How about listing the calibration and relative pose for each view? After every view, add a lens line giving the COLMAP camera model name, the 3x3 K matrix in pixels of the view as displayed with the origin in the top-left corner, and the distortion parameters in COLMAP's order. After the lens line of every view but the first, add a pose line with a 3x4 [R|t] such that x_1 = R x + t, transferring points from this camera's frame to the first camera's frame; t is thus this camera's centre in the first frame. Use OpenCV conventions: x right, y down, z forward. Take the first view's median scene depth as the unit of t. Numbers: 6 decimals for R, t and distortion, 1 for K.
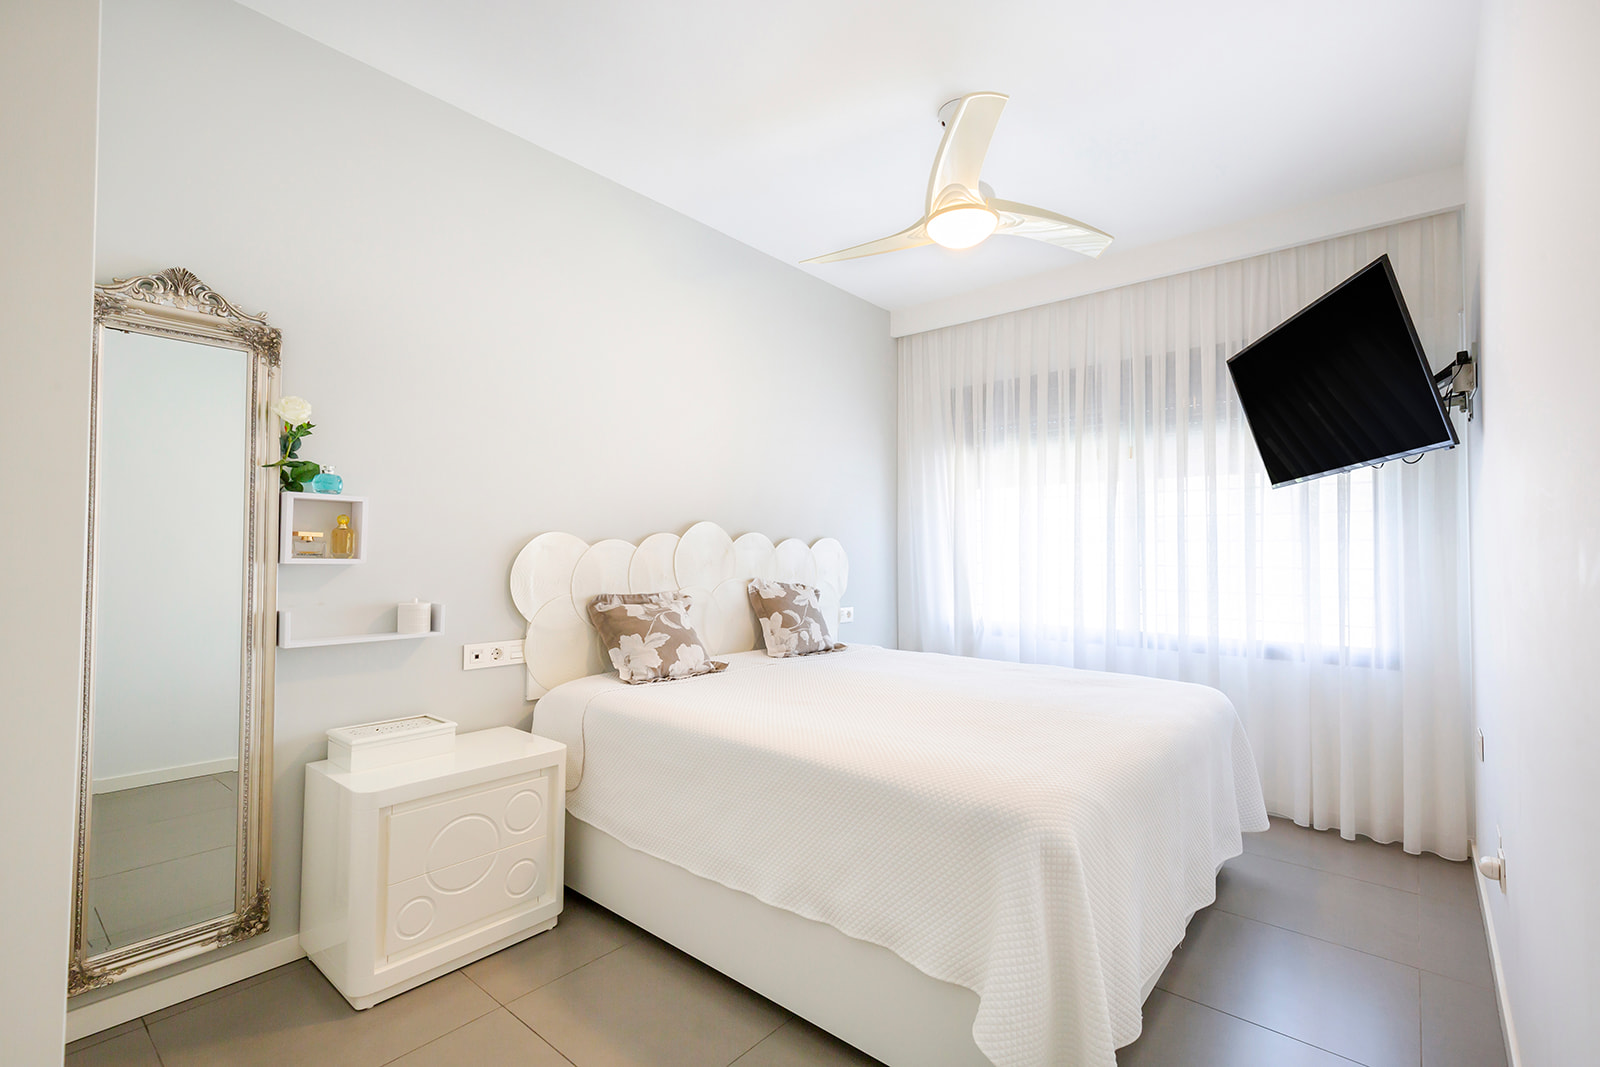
lens RADIAL K [[707.8, 0, 800.0], [0, 707.8, 533.5], [0, 0, 1]] dist [0.027808, -0.009702]
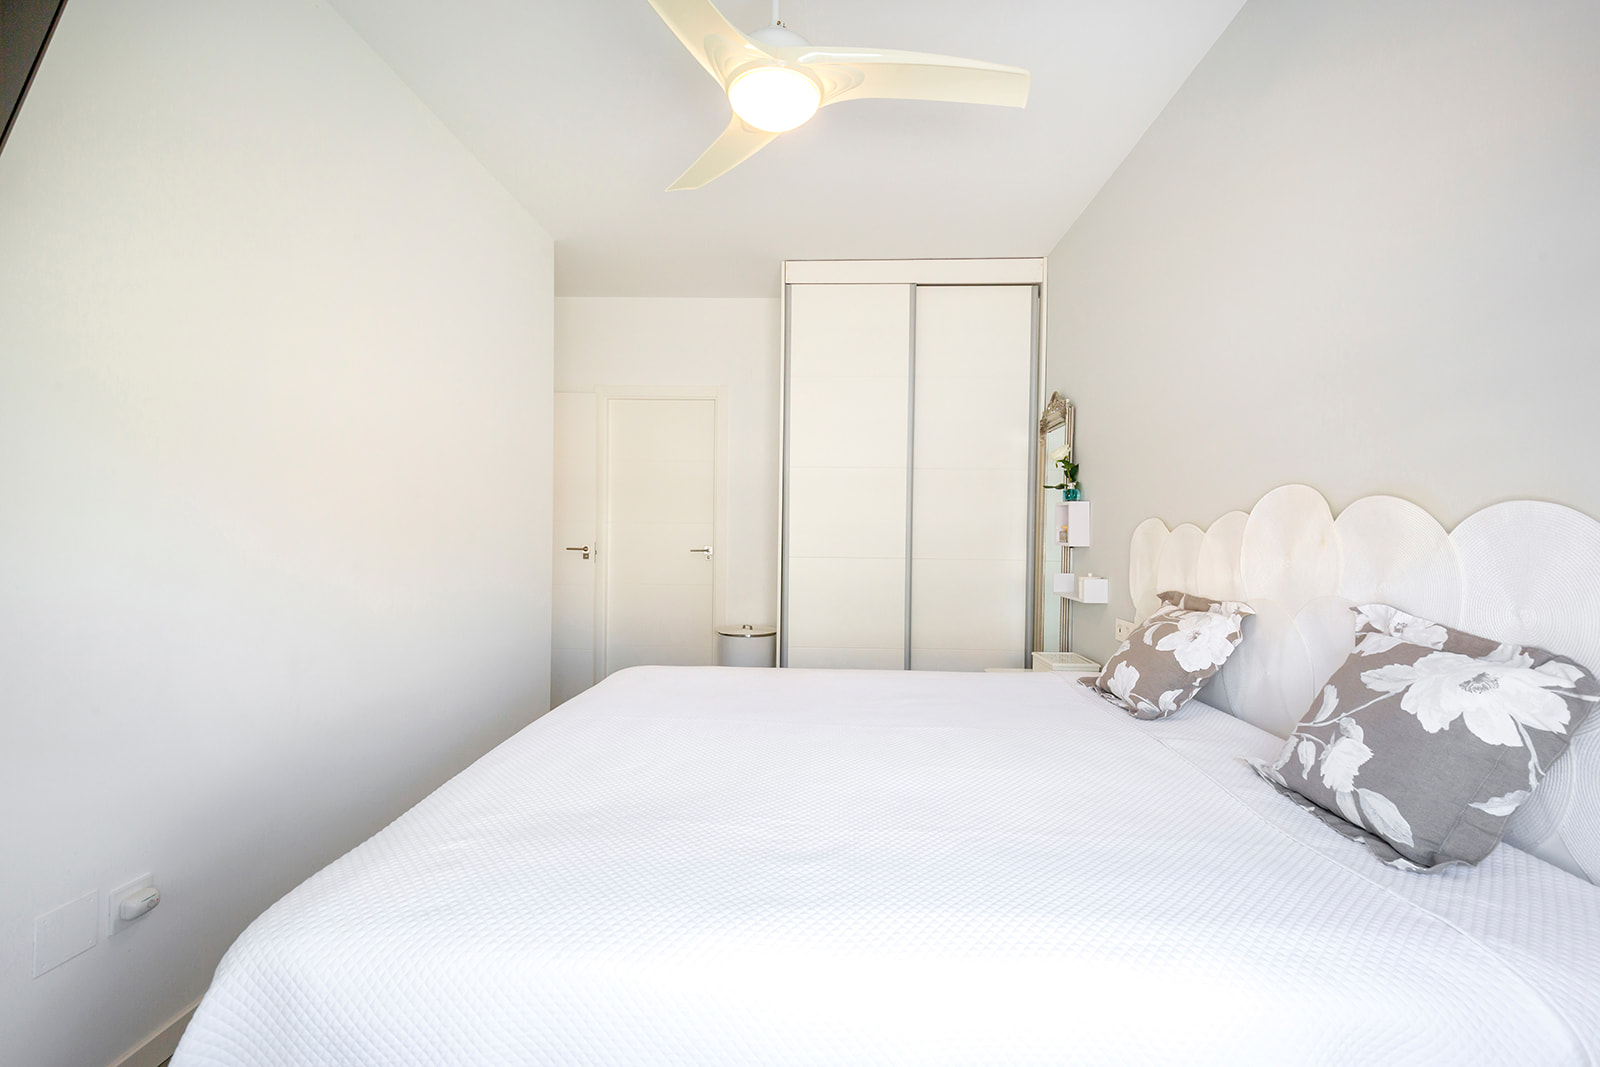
lens RADIAL K [[707.8, 0, 800.0], [0, 707.8, 533.5], [0, 0, 1]] dist [0.027808, -0.009702]
pose [[-0.781886, -0.019594, -0.623113, 0.571992], [-0.008516, 0.999748, -0.020752, 0.039714], [0.623363, -0.010919, -0.781856, 1.366607]]
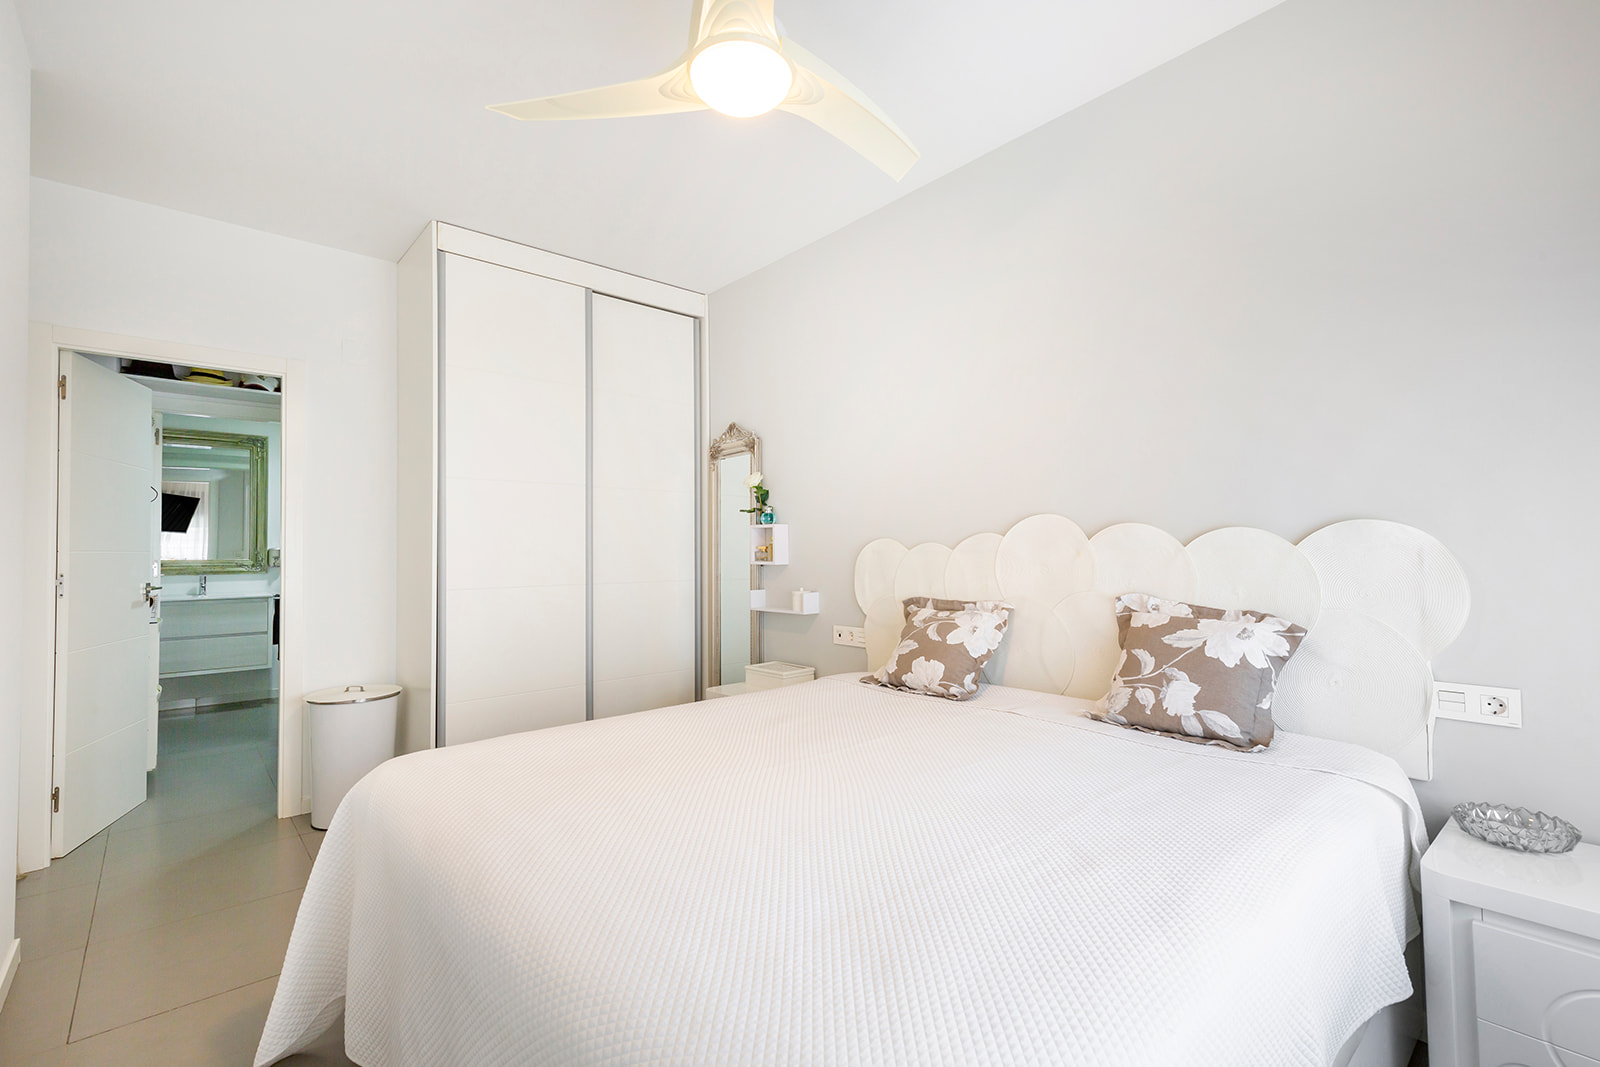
lens RADIAL K [[707.8, 0, 800.0], [0, 707.8, 533.5], [0, 0, 1]] dist [0.027808, -0.009702]
pose [[-0.135199, -0.037434, -0.990111, 0.755231], [0.030833, 0.998643, -0.041967, 0.031746], [0.990339, -0.036202, -0.133861, 0.964904]]
